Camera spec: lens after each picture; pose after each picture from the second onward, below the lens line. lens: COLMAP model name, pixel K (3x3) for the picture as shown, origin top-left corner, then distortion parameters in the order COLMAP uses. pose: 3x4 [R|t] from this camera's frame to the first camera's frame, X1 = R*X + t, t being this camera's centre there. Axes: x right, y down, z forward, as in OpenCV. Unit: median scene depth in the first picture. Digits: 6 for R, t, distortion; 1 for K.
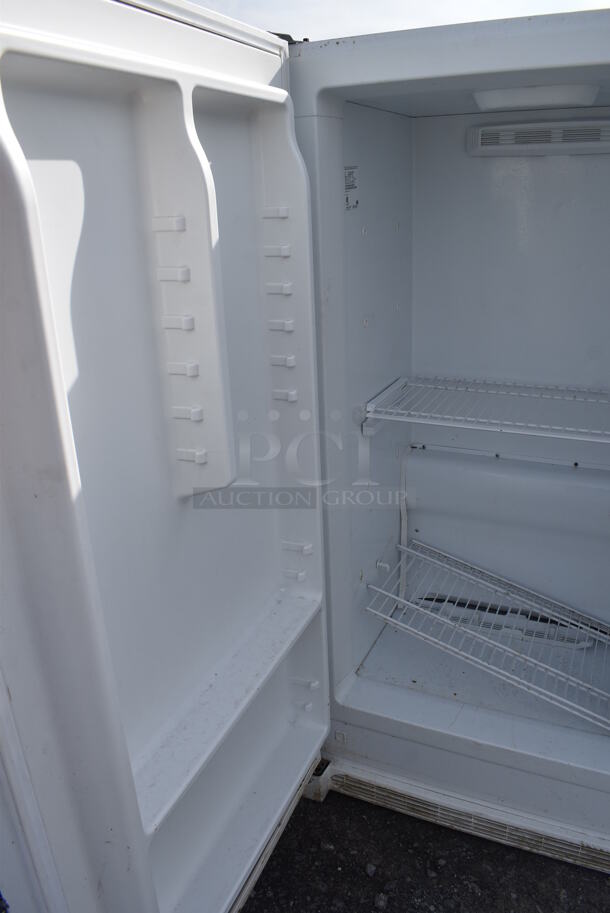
lens RADIAL K [[708.0, 0, 303.2], [0, 708.0, 460.6], [0, 0, 1]] dist [-0.096175, 0.016851]
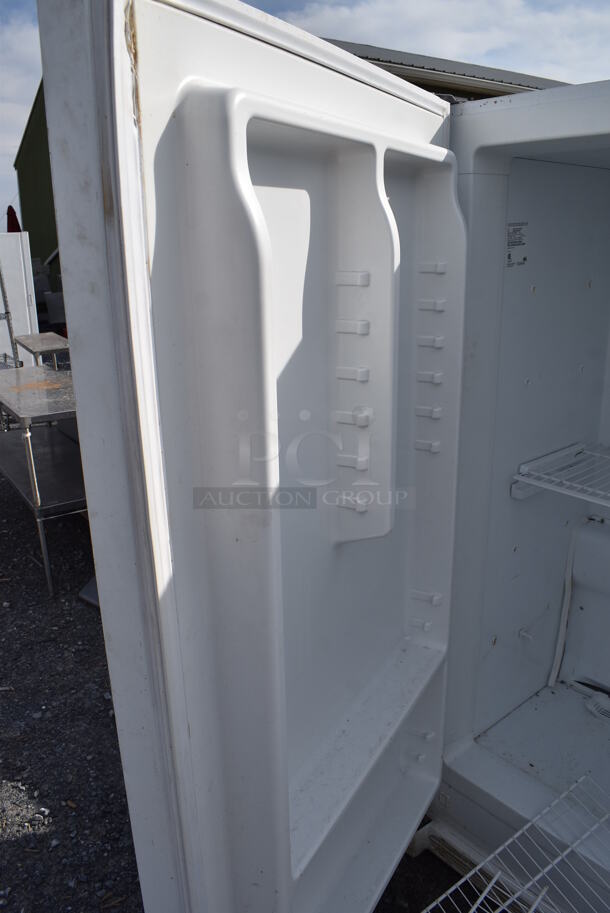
lens RADIAL K [[708.0, 0, 304.4], [0, 708.0, 460.7], [0, 0, 1]] dist [-0.096175, 0.016851]
pose [[0.907245, 0.151382, -0.392415, 0.195475], [-0.167461, 0.985855, -0.006848, -0.030526], [0.385828, 0.071927, 0.919763, 0.007895]]
